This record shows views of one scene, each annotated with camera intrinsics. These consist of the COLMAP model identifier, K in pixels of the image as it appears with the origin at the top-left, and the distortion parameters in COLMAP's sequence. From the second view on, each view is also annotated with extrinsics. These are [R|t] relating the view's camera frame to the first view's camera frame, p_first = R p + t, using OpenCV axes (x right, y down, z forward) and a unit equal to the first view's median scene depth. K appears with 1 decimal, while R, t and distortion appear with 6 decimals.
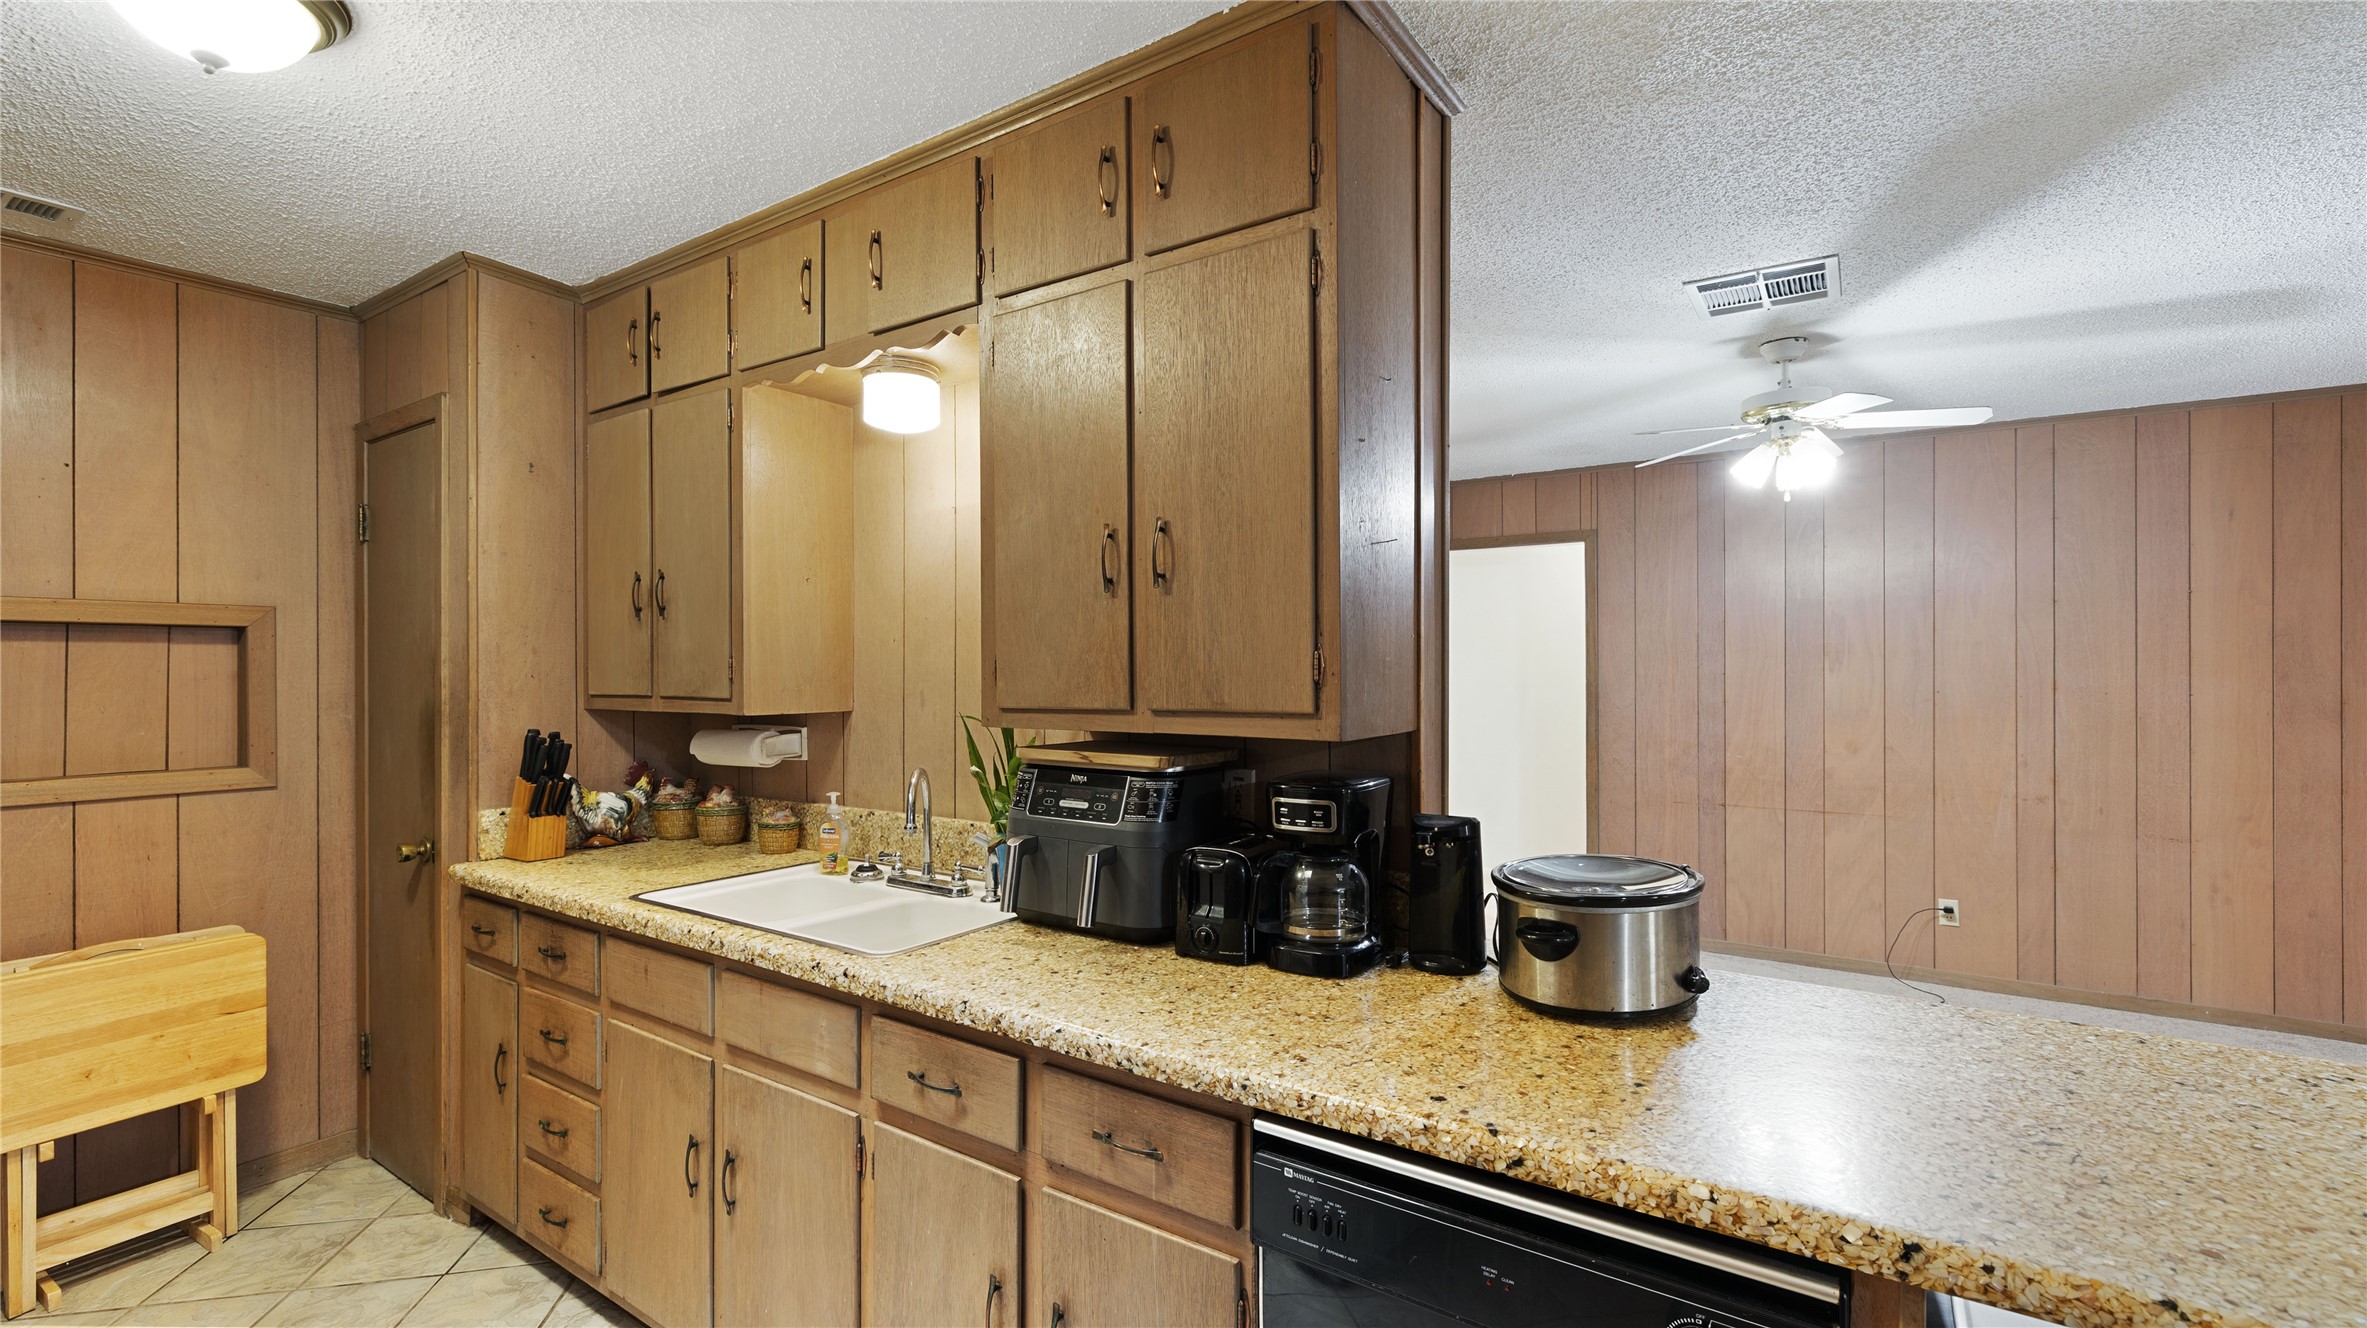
lens RADIAL K [[1018.4, 0, 1201.8], [0, 1018.4, 673.7], [0, 0, 1]] dist [0.003239, -0.000328]
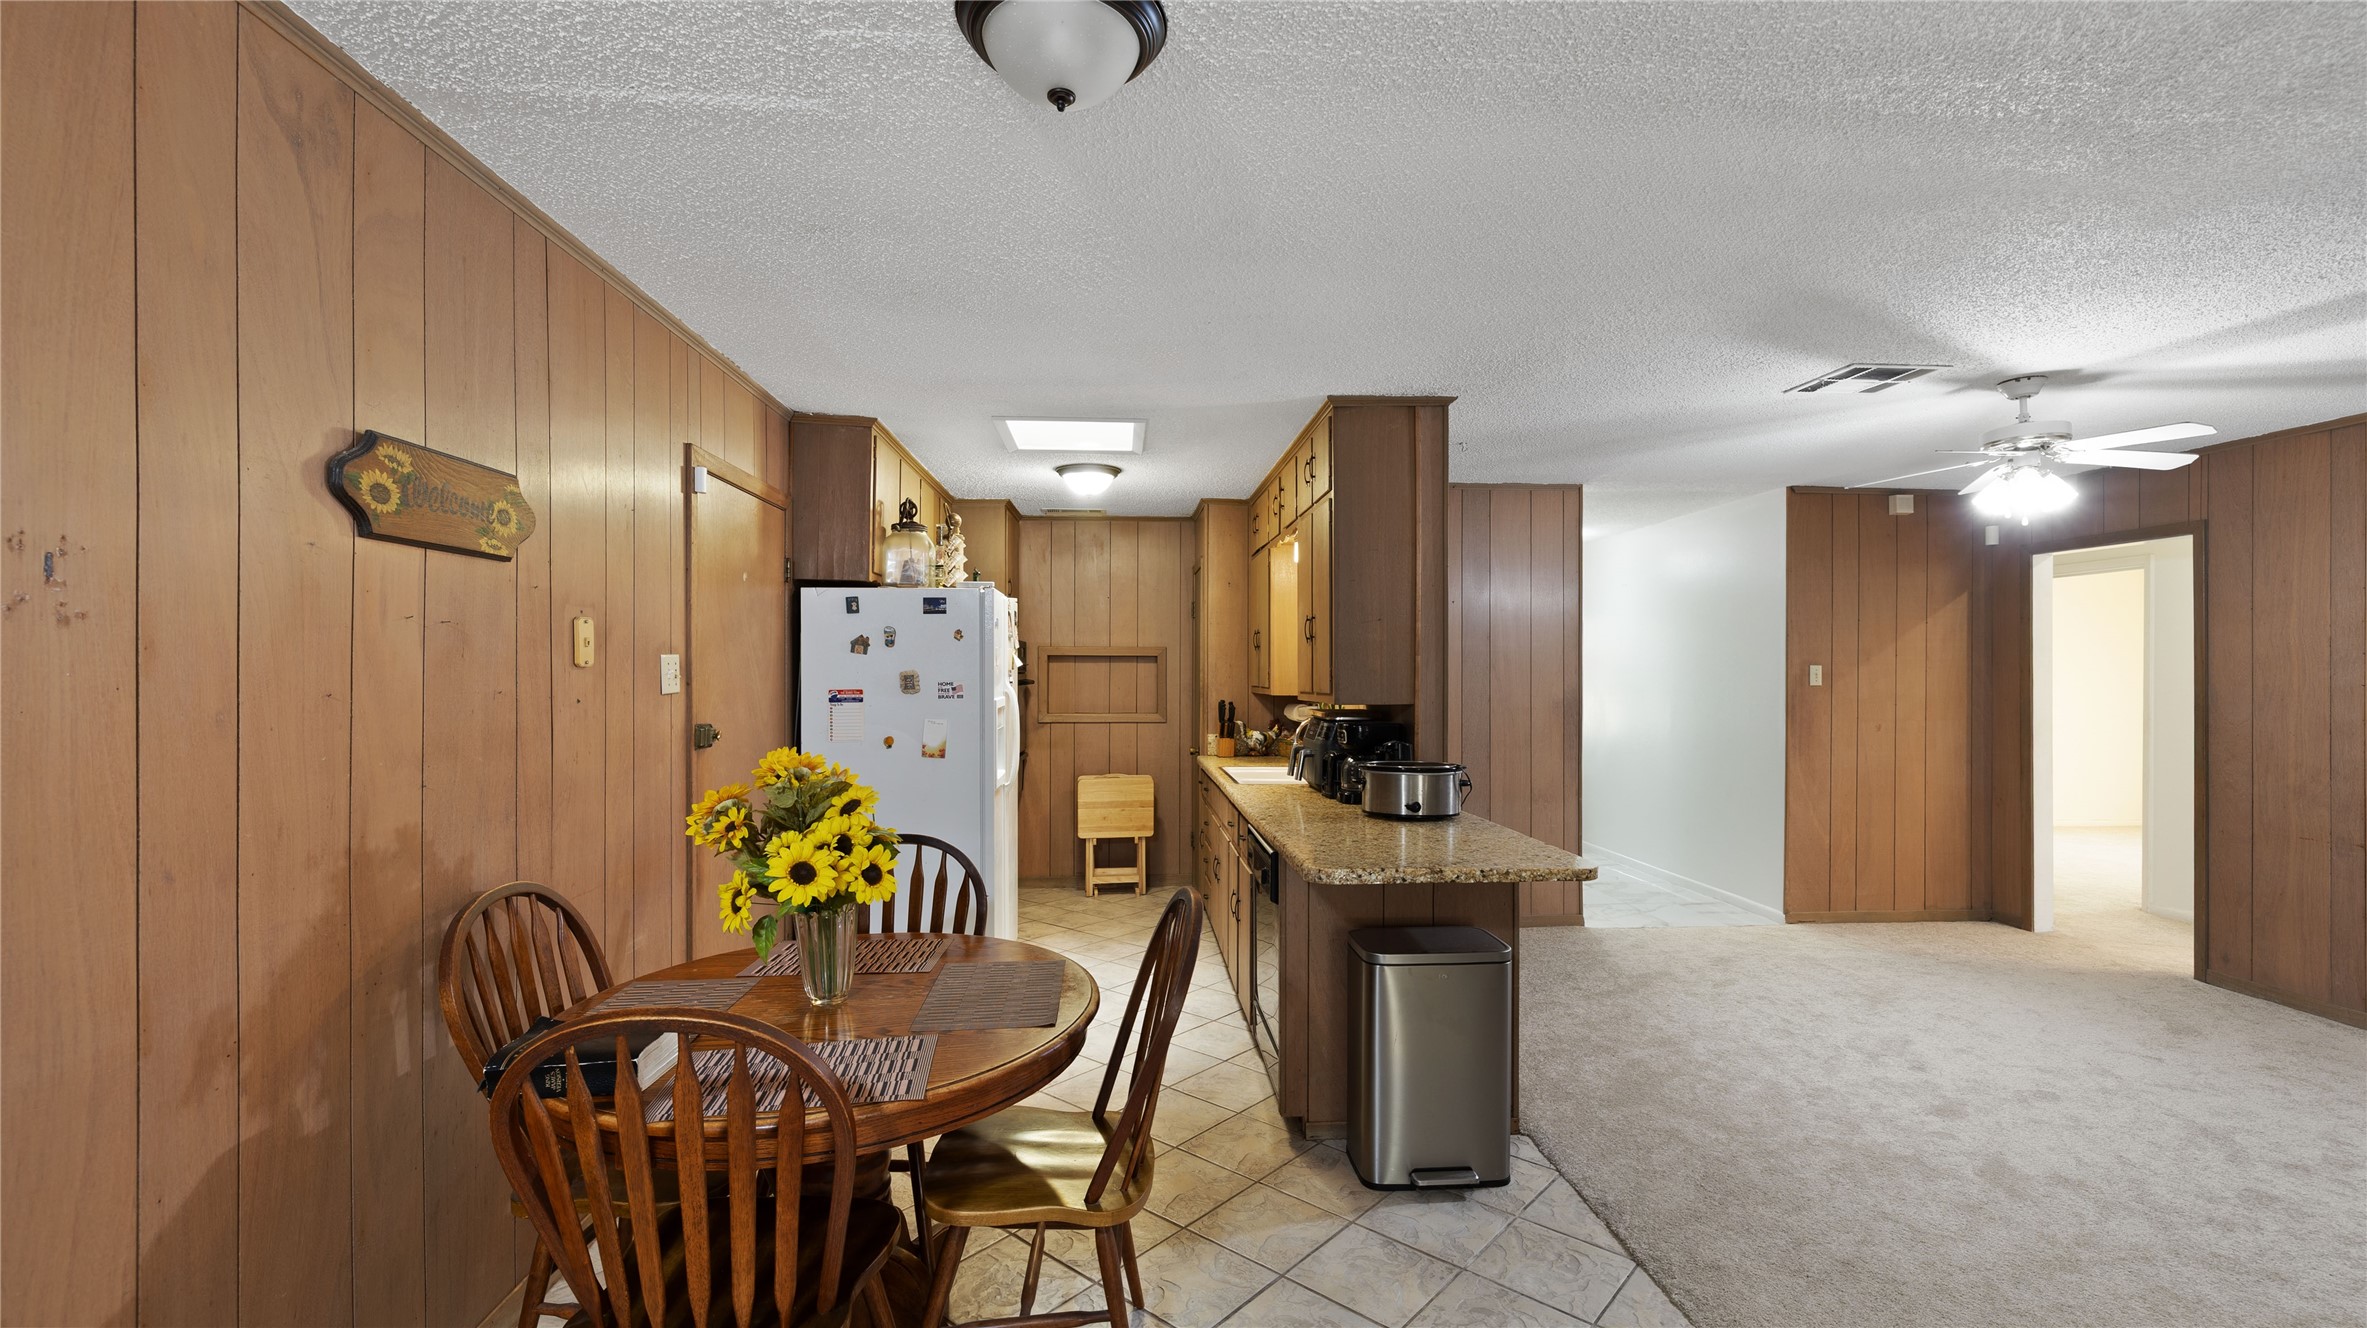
lens RADIAL K [[1018.4, 0, 1189.8], [0, 1018.4, 672.5], [0, 0, 1]] dist [0.003239, -0.000328]
pose [[0.614447, 0.005372, -0.788940, 1.061475], [-0.006737, 0.999976, 0.001562, -0.010320], [0.788929, 0.004356, 0.614469, -0.449704]]
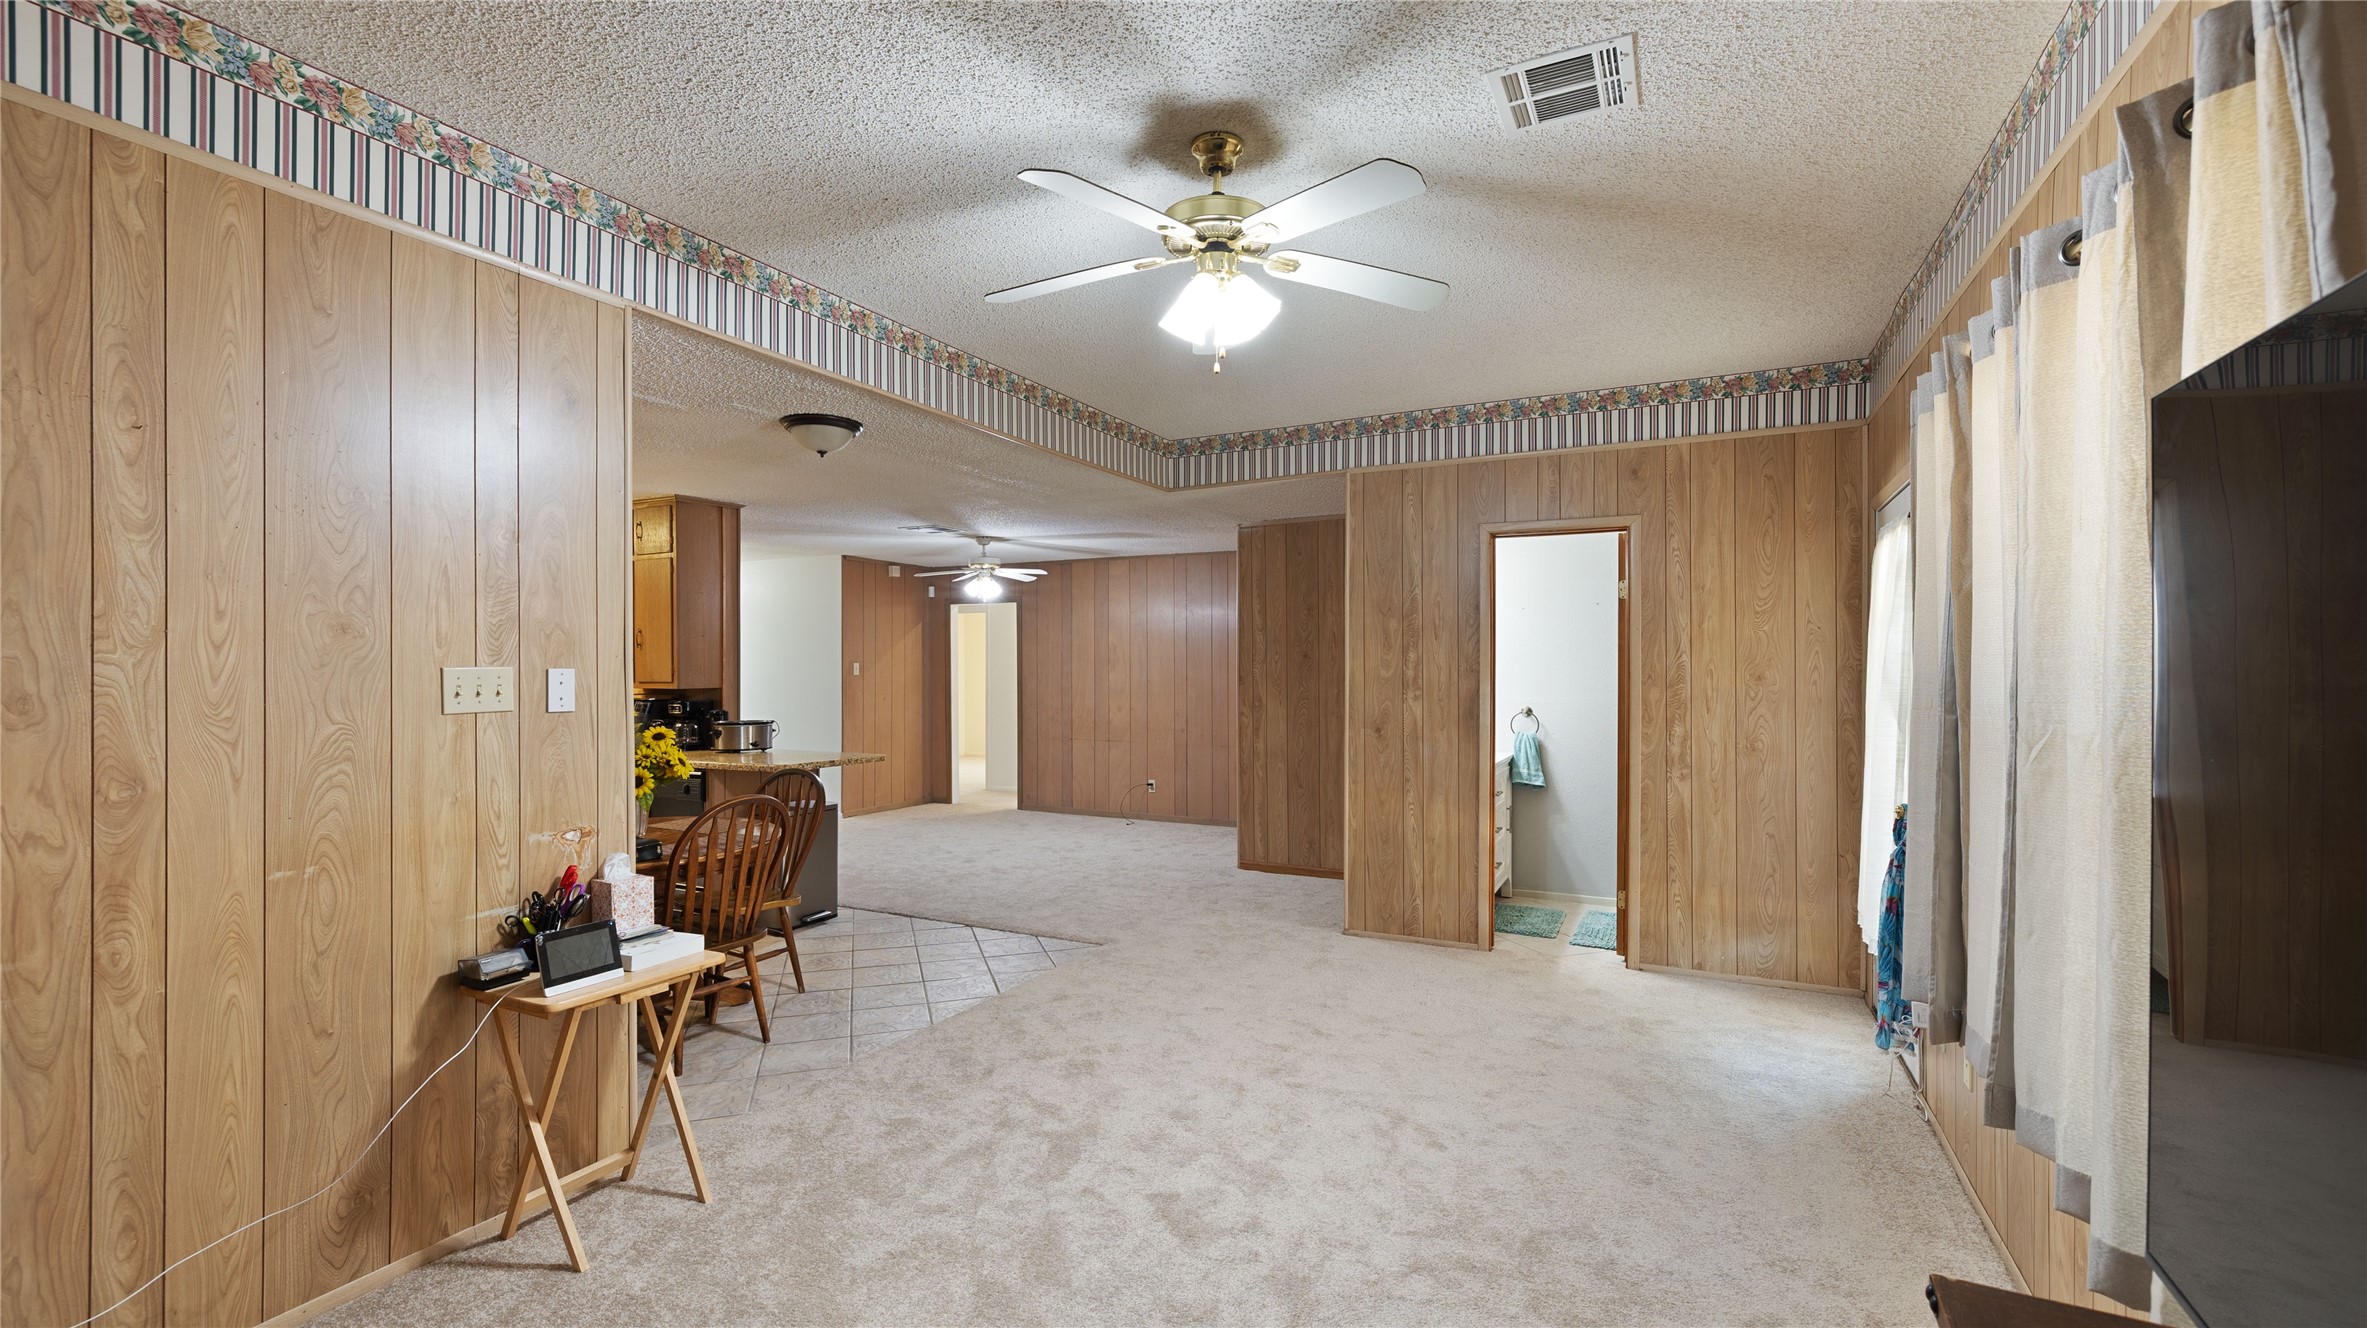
lens RADIAL K [[1018.4, 0, 1185.6], [0, 1018.4, 667.0], [0, 0, 1]] dist [0.003239, -0.000328]
pose [[0.993110, 0.000199, 0.117184, 0.914873], [0.000122, 0.999996, -0.002738, -0.007138], [-0.117184, 0.002734, 0.993106, -1.799065]]
